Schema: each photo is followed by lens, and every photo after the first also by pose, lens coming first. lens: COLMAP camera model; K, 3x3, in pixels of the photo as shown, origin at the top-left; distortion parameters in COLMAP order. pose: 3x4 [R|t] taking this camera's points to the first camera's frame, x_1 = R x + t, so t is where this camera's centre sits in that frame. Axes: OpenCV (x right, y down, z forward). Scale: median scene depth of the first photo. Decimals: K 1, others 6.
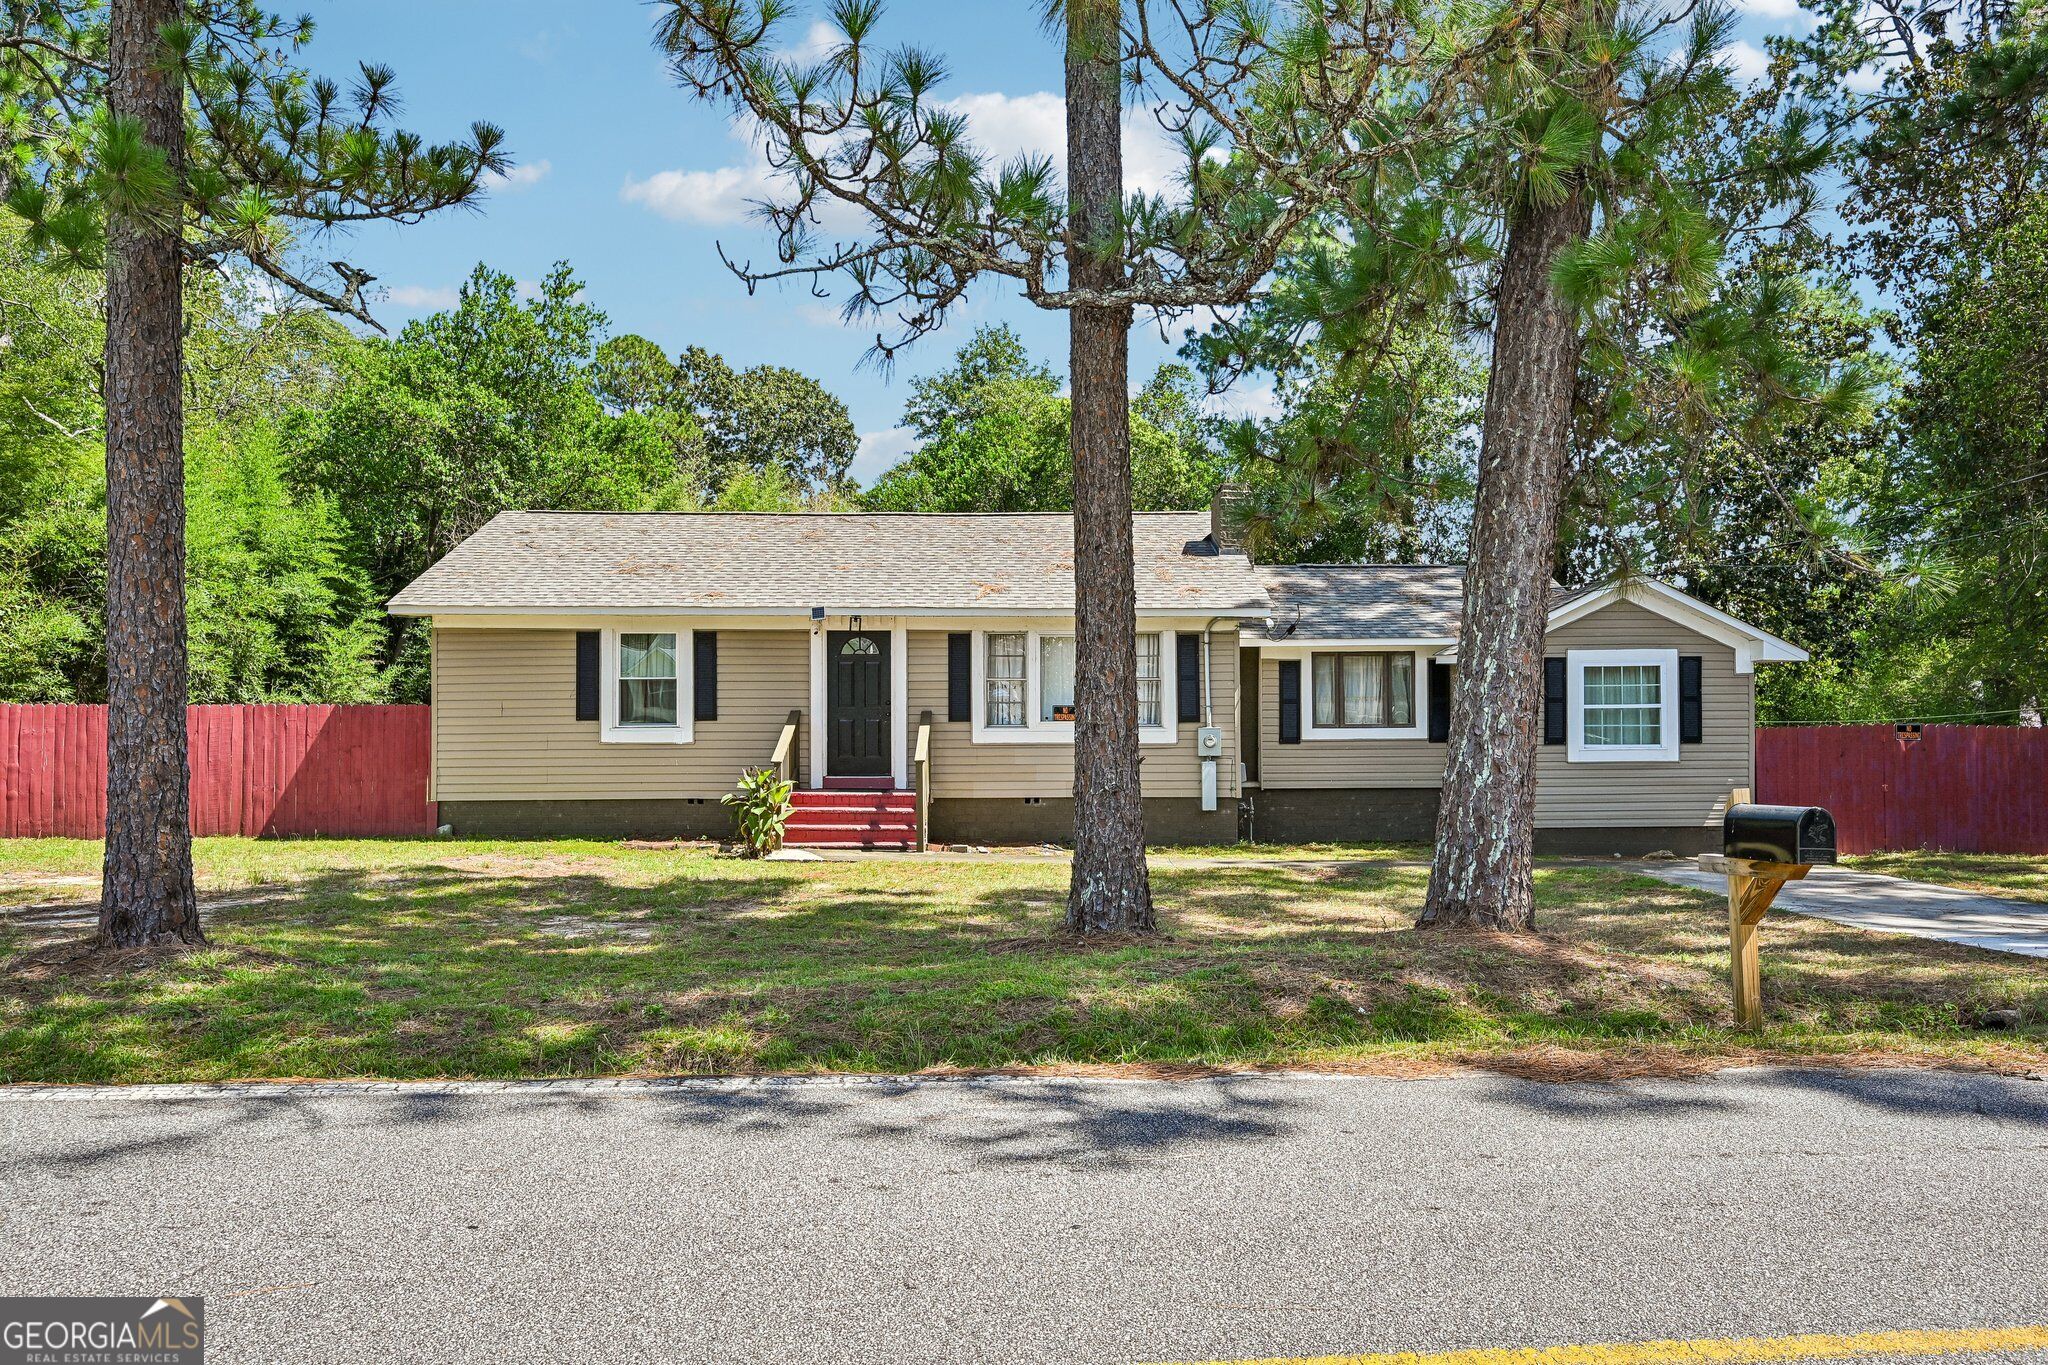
lens RADIAL K [[1436.6, 0, 1024.0], [0, 1436.6, 682.5], [0, 0, 1]] dist [-0.035975, 0.000775]
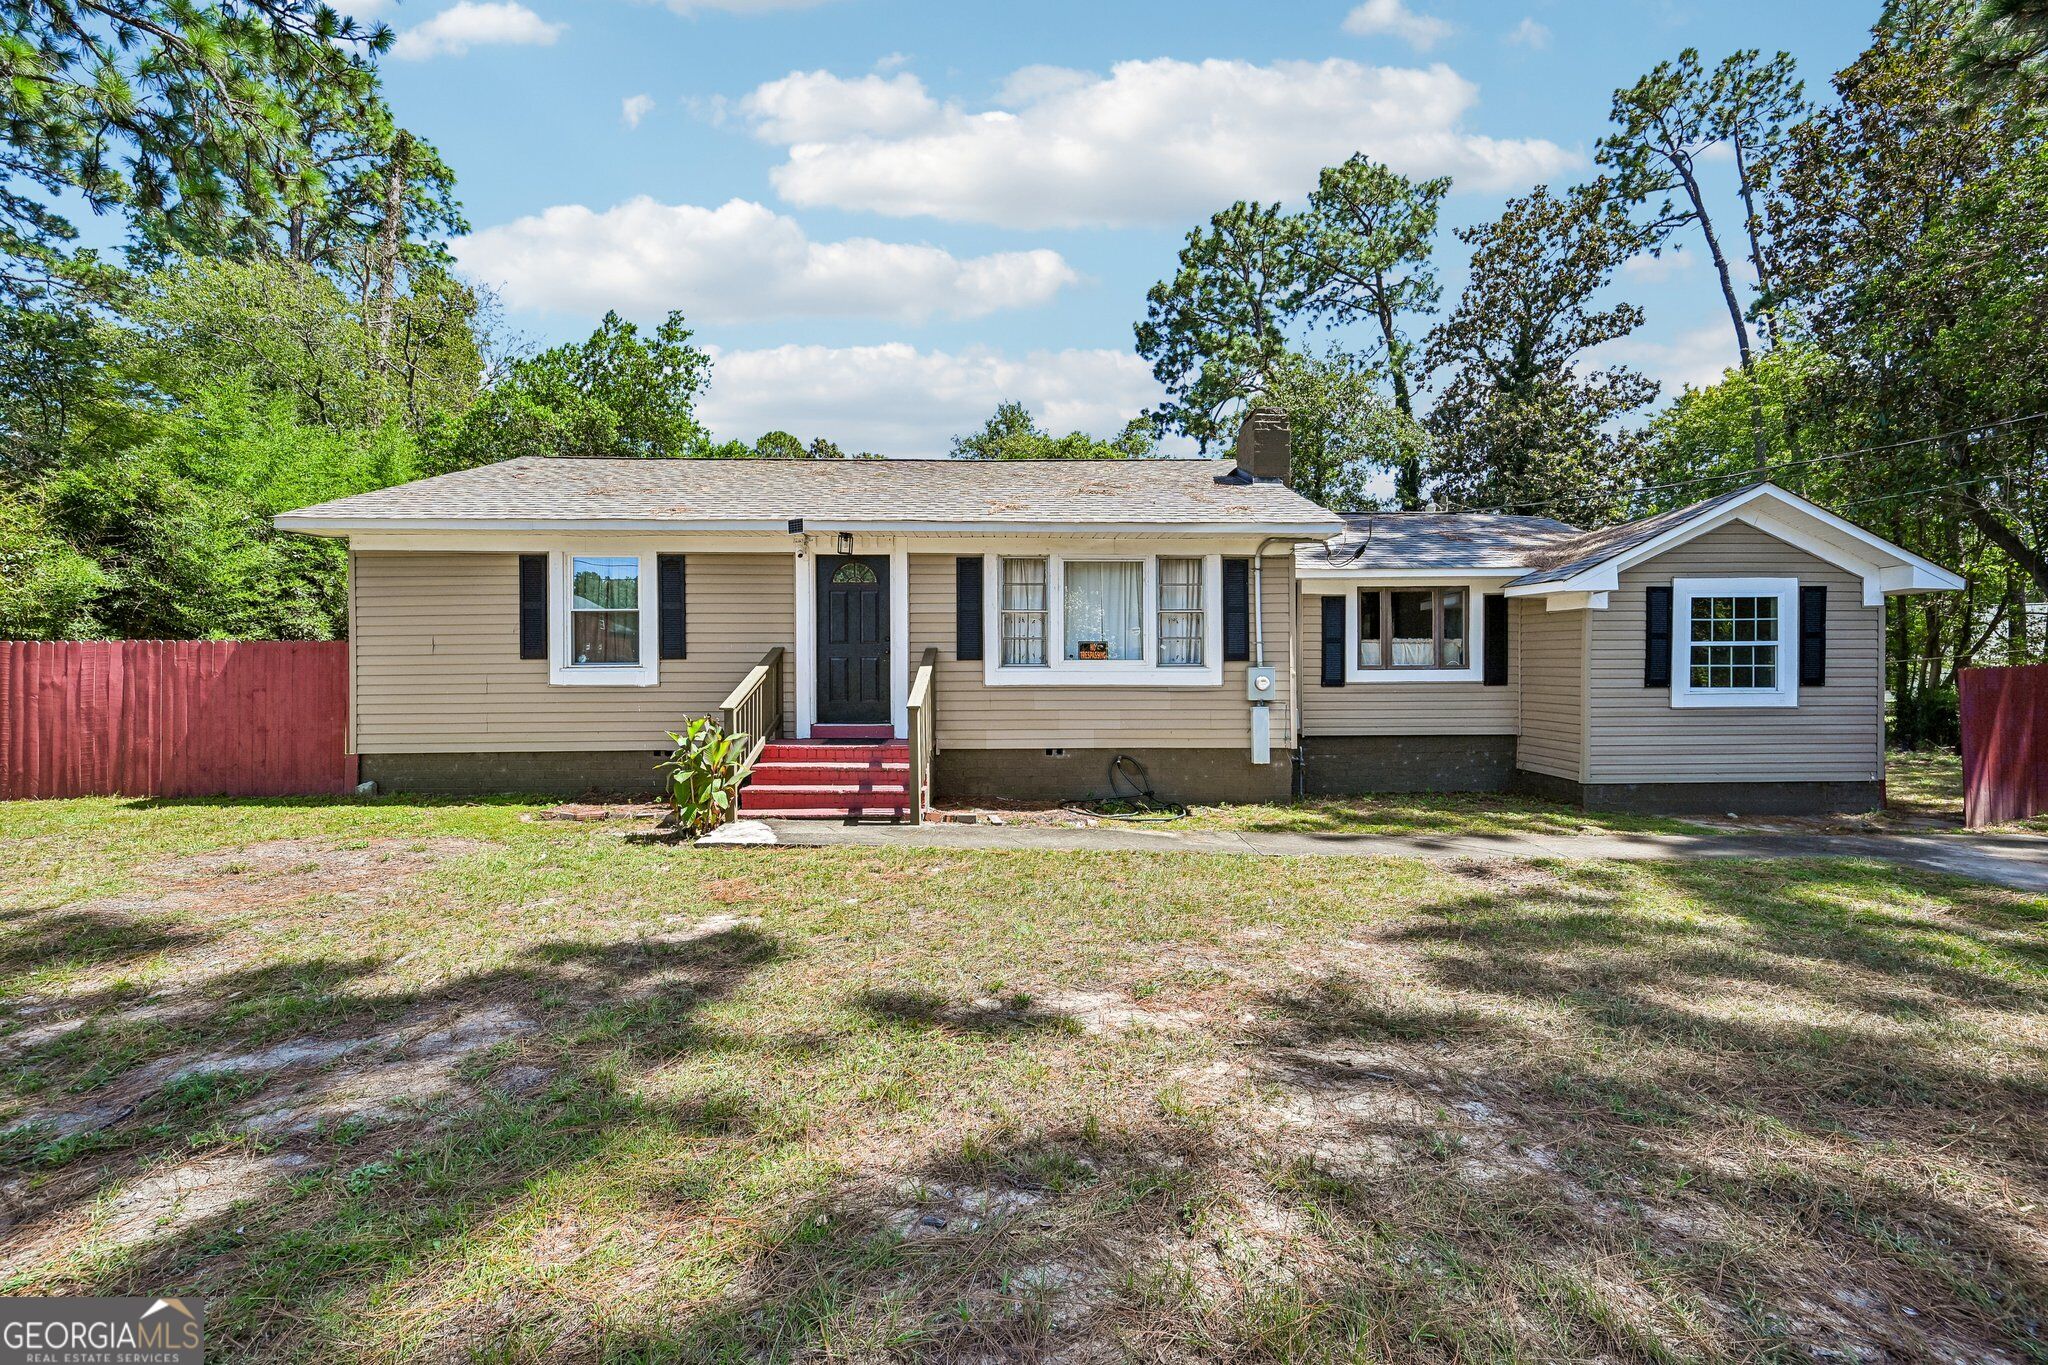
lens RADIAL K [[798.8, 0, 1024.0], [0, 798.8, 682.5], [0, 0, 1]] dist [0.000110, -0.000001]
pose [[0.999932, -0.000313, -0.011617, -0.006960], [0.000668, 0.999531, 0.030604, 0.025810], [0.011602, -0.030610, 0.999464, 0.522321]]
